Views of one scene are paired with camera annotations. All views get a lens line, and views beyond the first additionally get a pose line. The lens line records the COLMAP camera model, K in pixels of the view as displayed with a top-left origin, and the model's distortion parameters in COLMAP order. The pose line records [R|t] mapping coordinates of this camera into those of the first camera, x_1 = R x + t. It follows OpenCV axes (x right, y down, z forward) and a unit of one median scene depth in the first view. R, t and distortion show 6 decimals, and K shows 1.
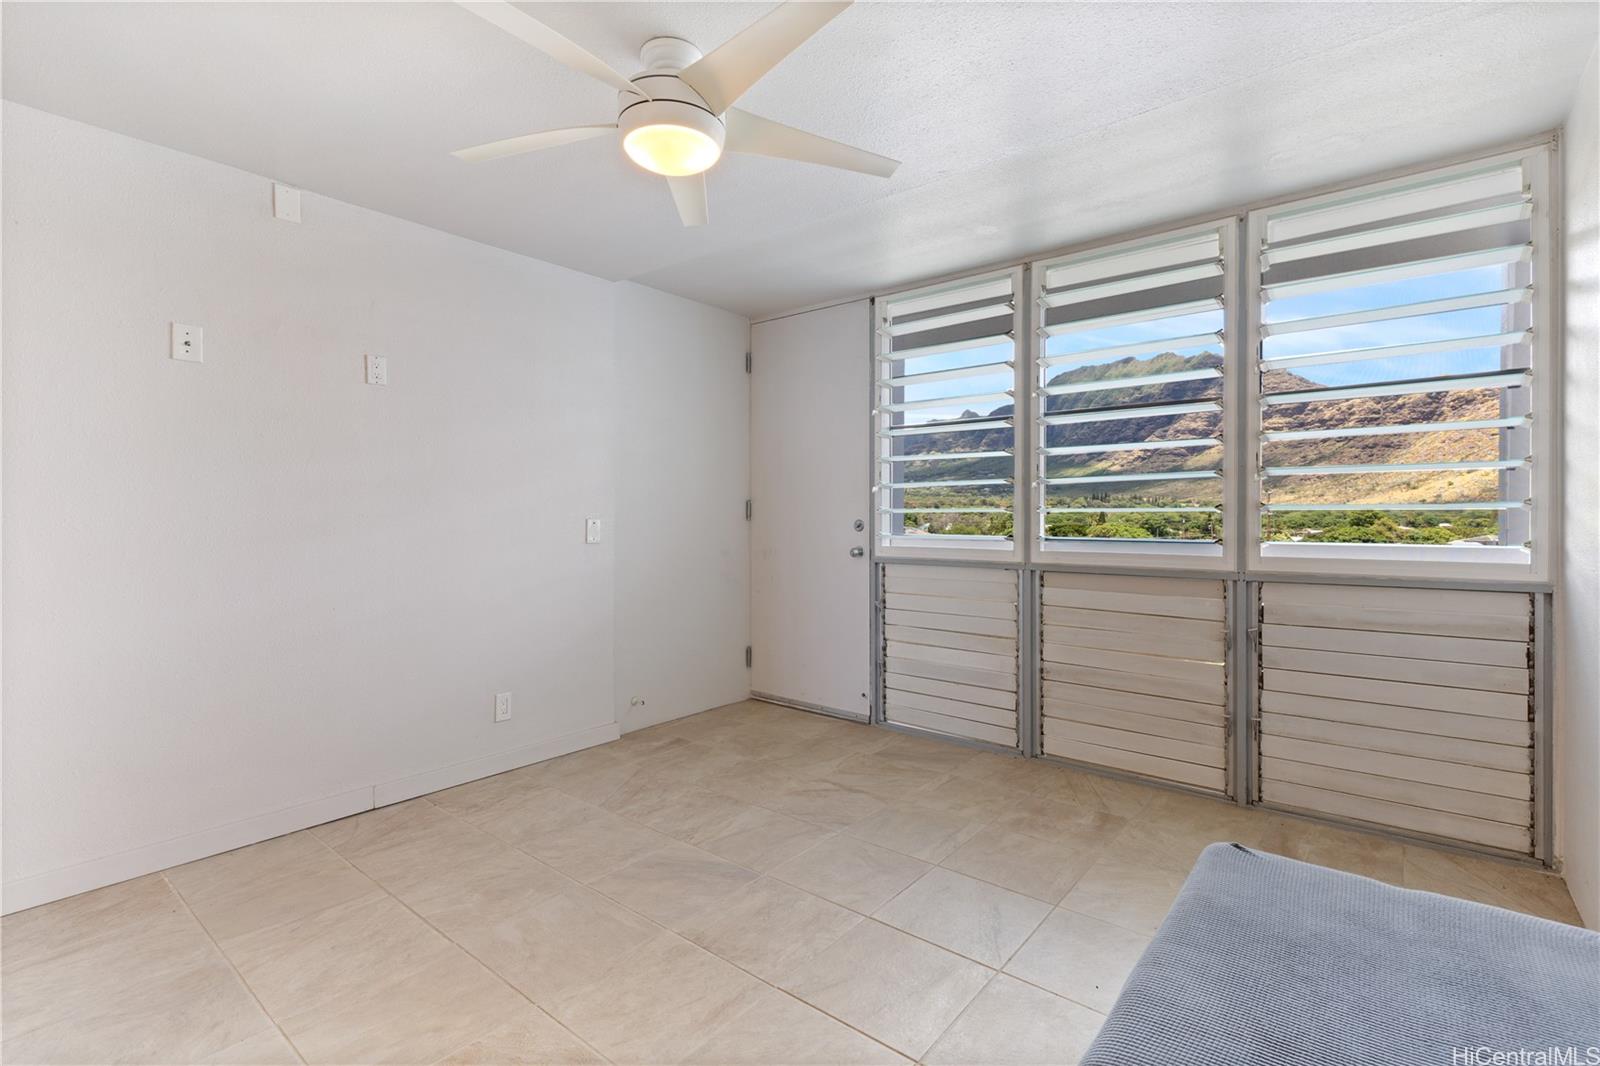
lens RADIAL K [[727.2, 0, 812.7], [0, 727.2, 521.2], [0, 0, 1]] dist [0.005837, -0.000331]
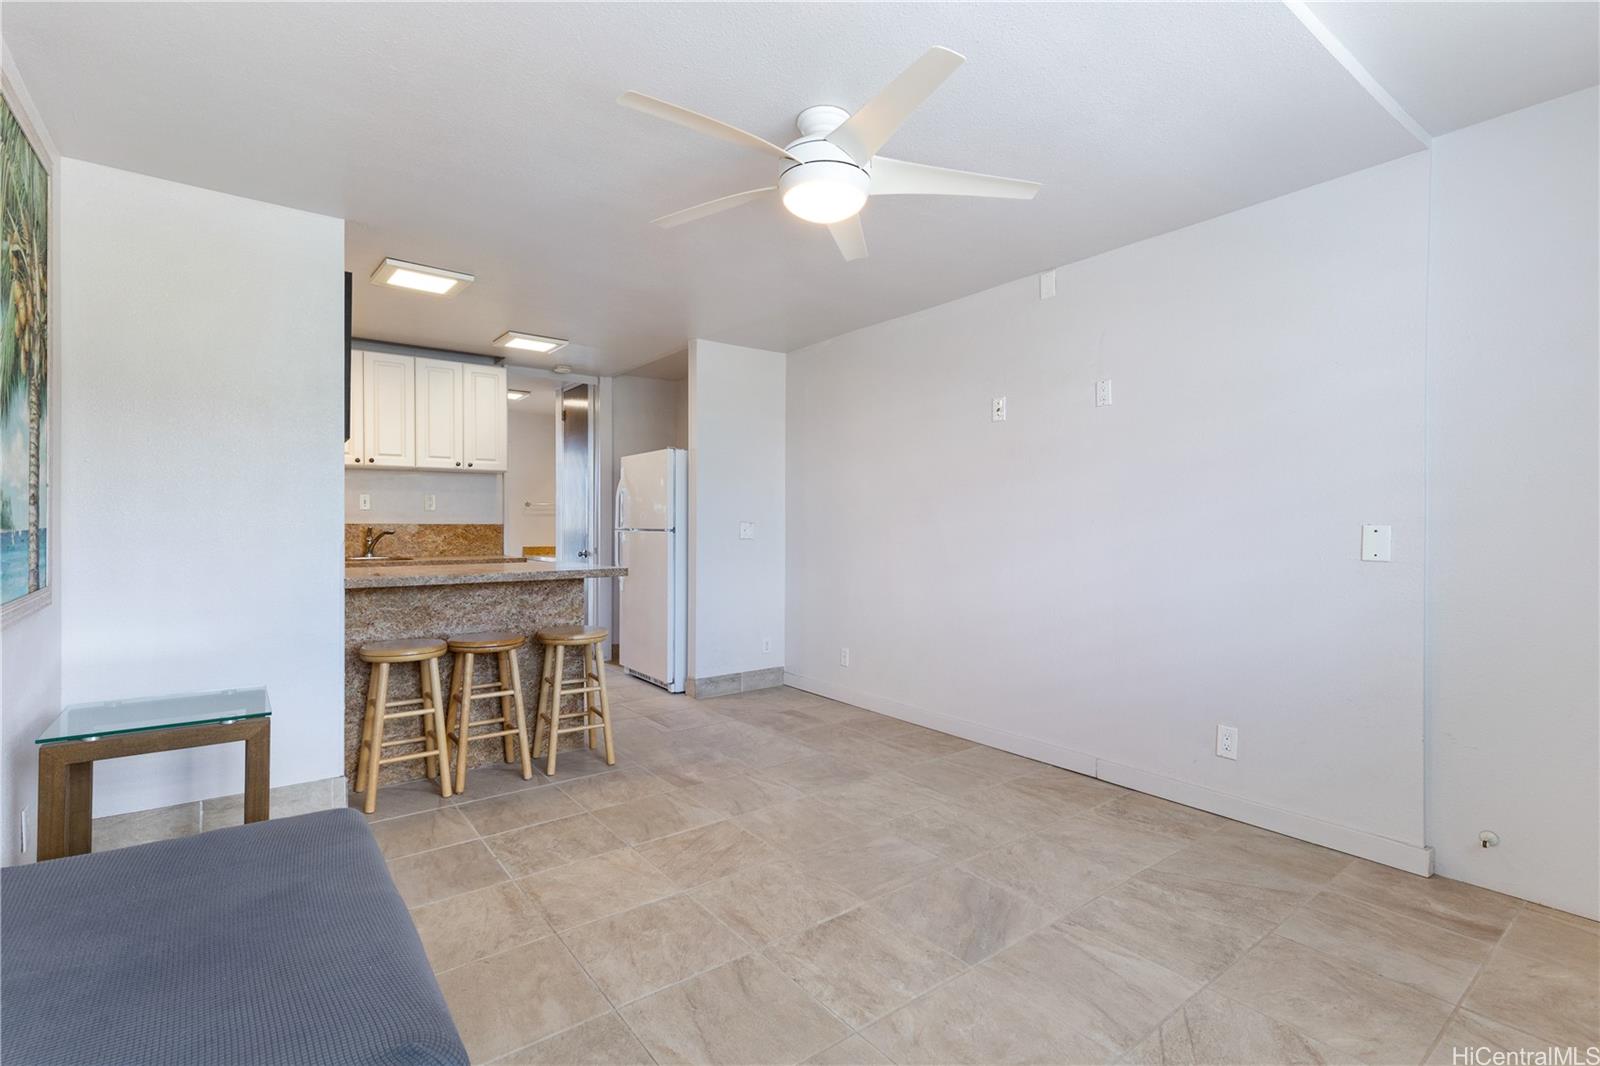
lens RADIAL K [[727.2, 0, 800.9], [0, 727.2, 531.8], [0, 0, 1]] dist [0.005837, -0.000331]
pose [[-0.240644, 0.008255, -0.970578, 0.545252], [-0.006083, 0.999931, 0.010013, -0.000423], [0.970594, 0.008314, -0.240577, 0.727442]]
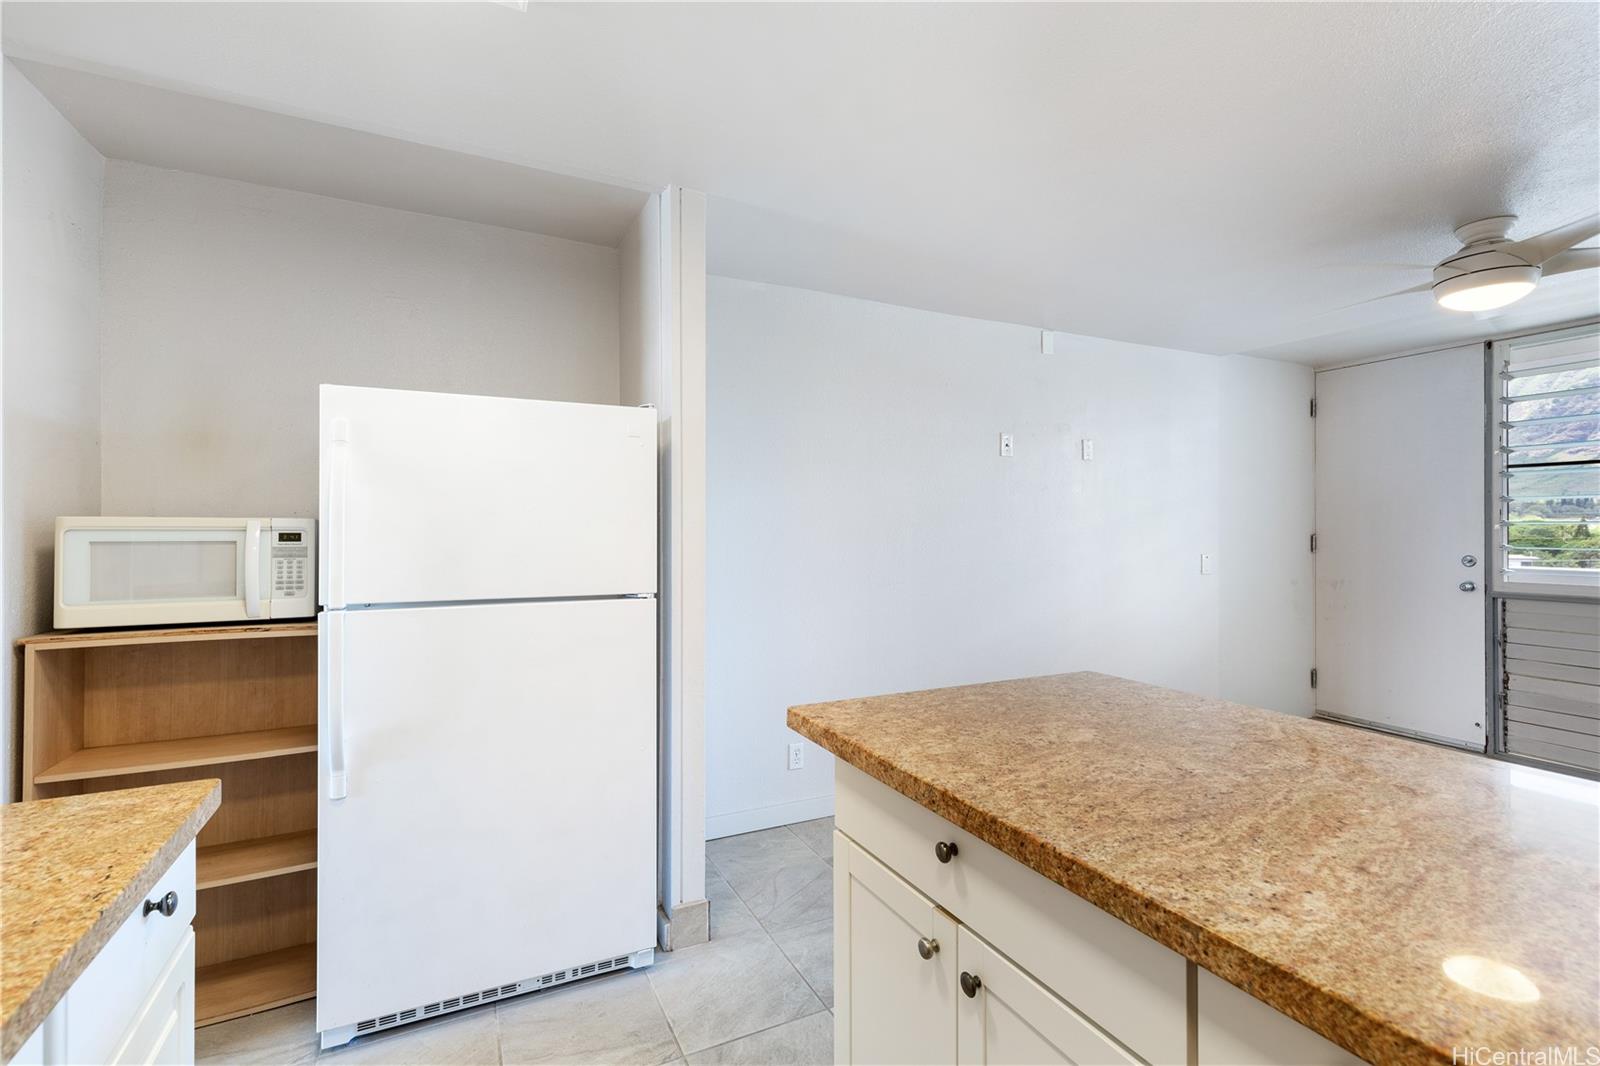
lens RADIAL K [[727.2, 0, 808.6], [0, 727.2, 528.7], [0, 0, 1]] dist [0.005837, -0.000331]
pose [[0.907443, -0.002268, -0.420169, -0.443460], [-0.000256, 0.999982, -0.005951, -0.042665], [0.420175, 0.005508, 0.907427, -0.434627]]
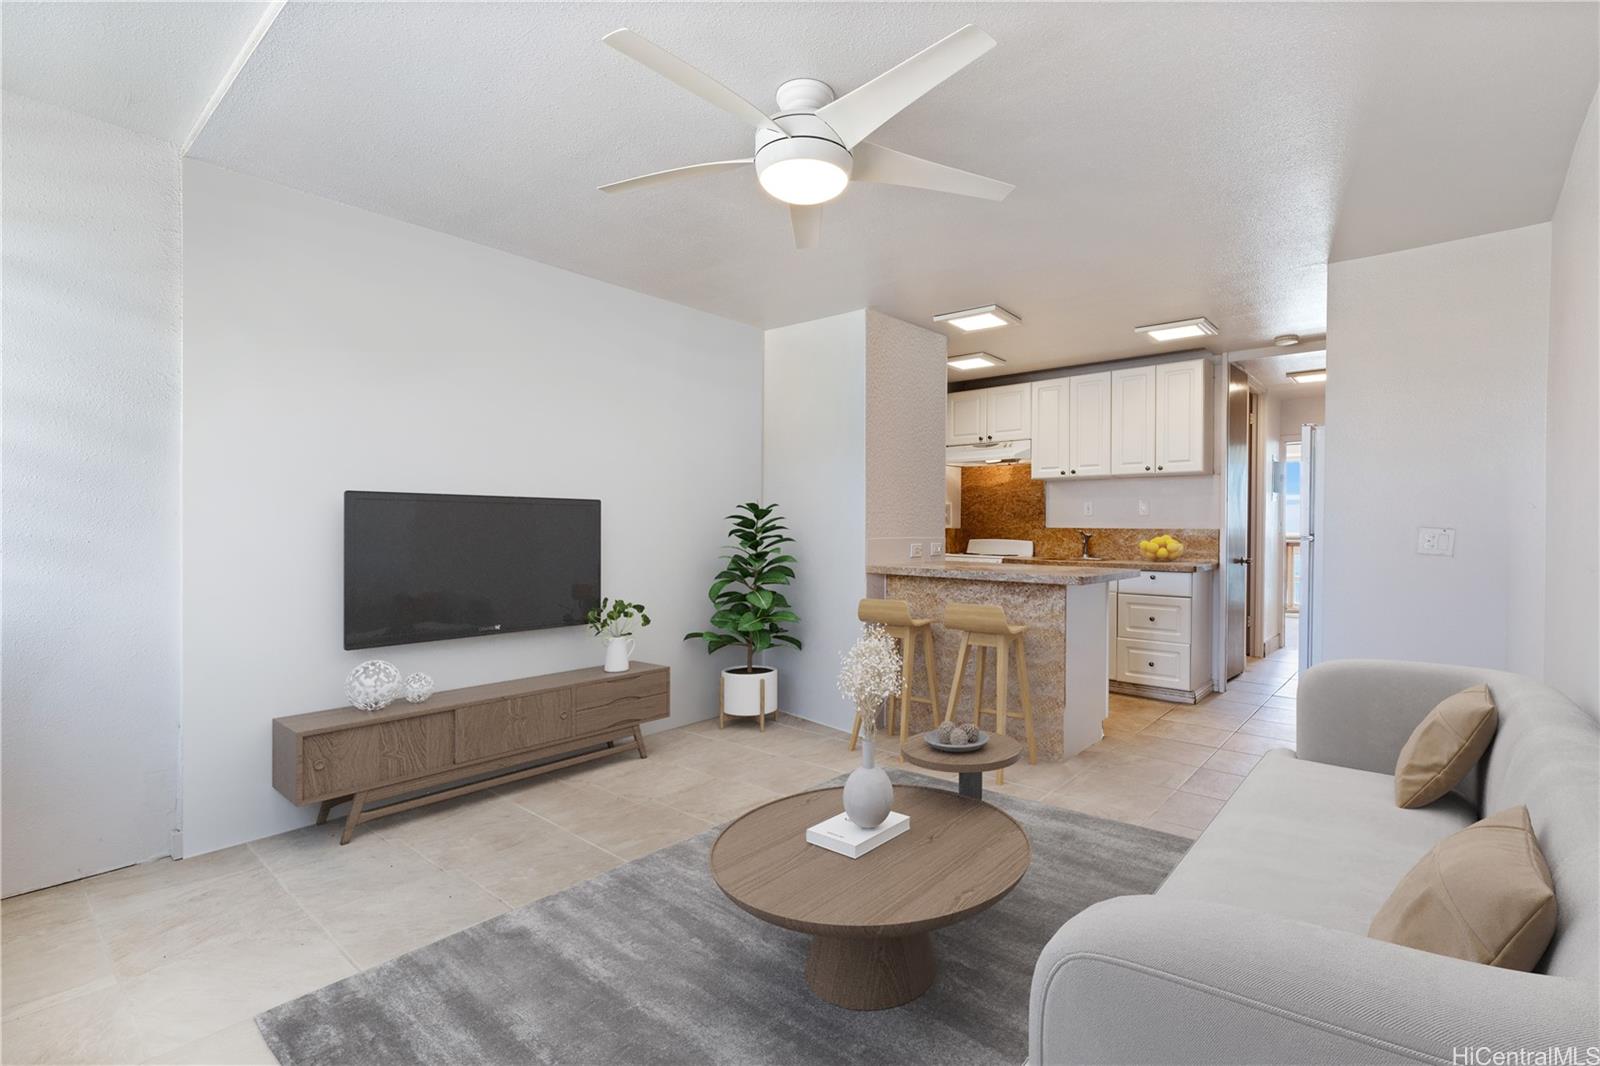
lens RADIAL K [[727.2, 0, 814.0], [0, 727.2, 527.1], [0, 0, 1]] dist [0.005837, -0.000331]
pose [[-0.999608, -0.009136, 0.026454, -0.134937], [-0.008957, 0.999936, 0.006883, -0.004398], [-0.026515, 0.006644, -0.999626, 1.219730]]
